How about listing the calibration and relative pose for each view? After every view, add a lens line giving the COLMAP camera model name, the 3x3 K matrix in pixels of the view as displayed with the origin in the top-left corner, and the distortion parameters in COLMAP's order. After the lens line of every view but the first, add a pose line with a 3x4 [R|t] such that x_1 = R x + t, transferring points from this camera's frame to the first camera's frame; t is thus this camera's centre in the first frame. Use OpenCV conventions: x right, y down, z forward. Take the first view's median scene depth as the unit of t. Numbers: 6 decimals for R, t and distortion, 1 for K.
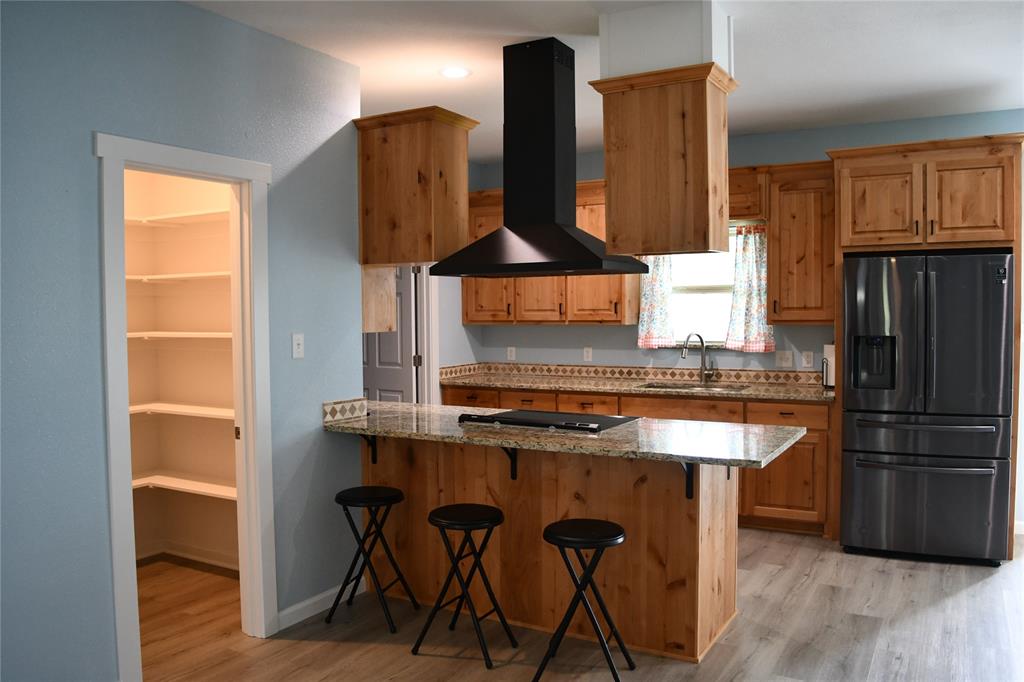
lens RADIAL K [[799.3, 0, 508.5], [0, 799.3, 343.0], [0, 0, 1]] dist [-0.096596, 0.023769]
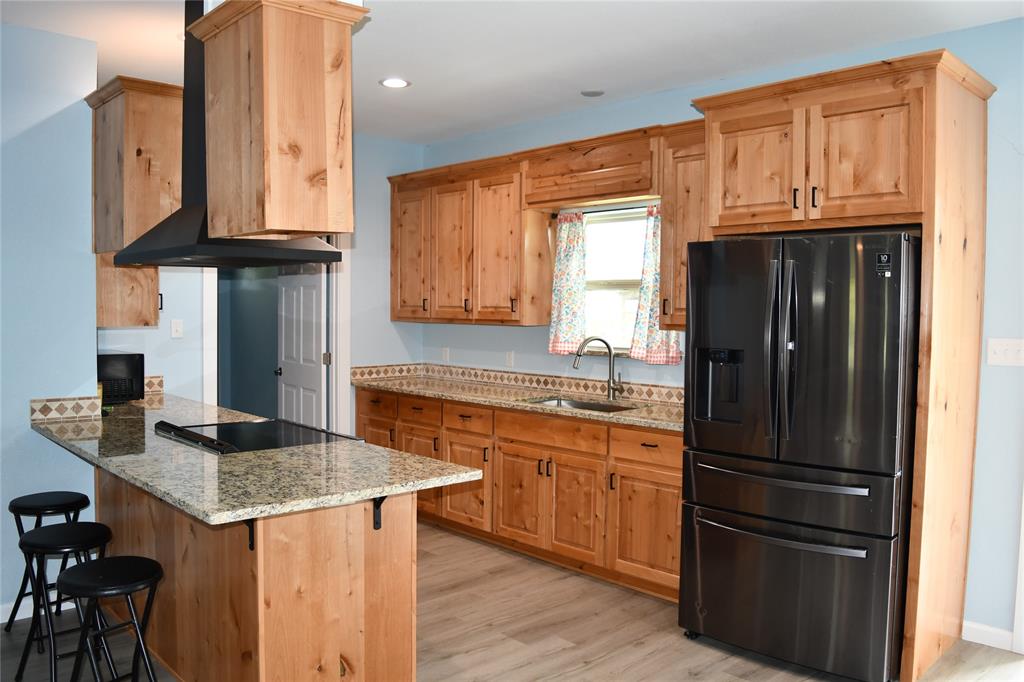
lens RADIAL K [[799.3, 0, 514.5], [0, 799.3, 341.8], [0, 0, 1]] dist [-0.096596, 0.023769]
pose [[0.958808, 0.030828, -0.282377, 0.479747], [-0.030135, 0.999523, 0.006799, -0.014165], [0.282452, 0.001991, 0.959279, 0.233671]]
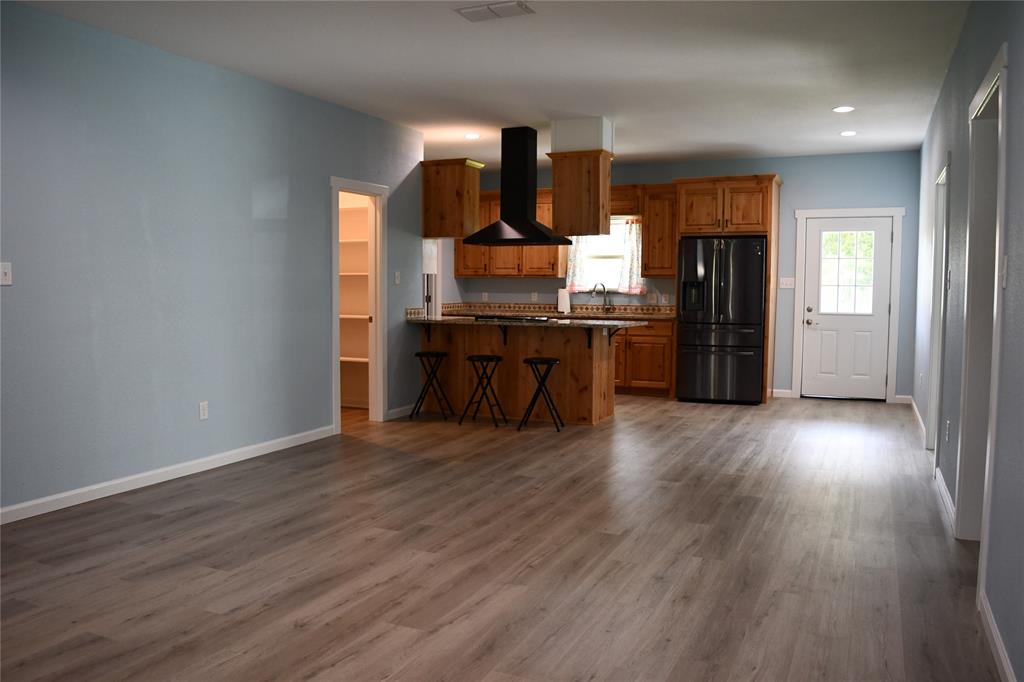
lens RADIAL K [[799.3, 0, 511.1], [0, 799.3, 344.0], [0, 0, 1]] dist [-0.096596, 0.023769]
pose [[0.995390, 0.008943, 0.095496, -0.135986], [-0.011822, 0.999491, 0.029627, 0.085010], [-0.095183, -0.030619, 0.994989, -0.807617]]
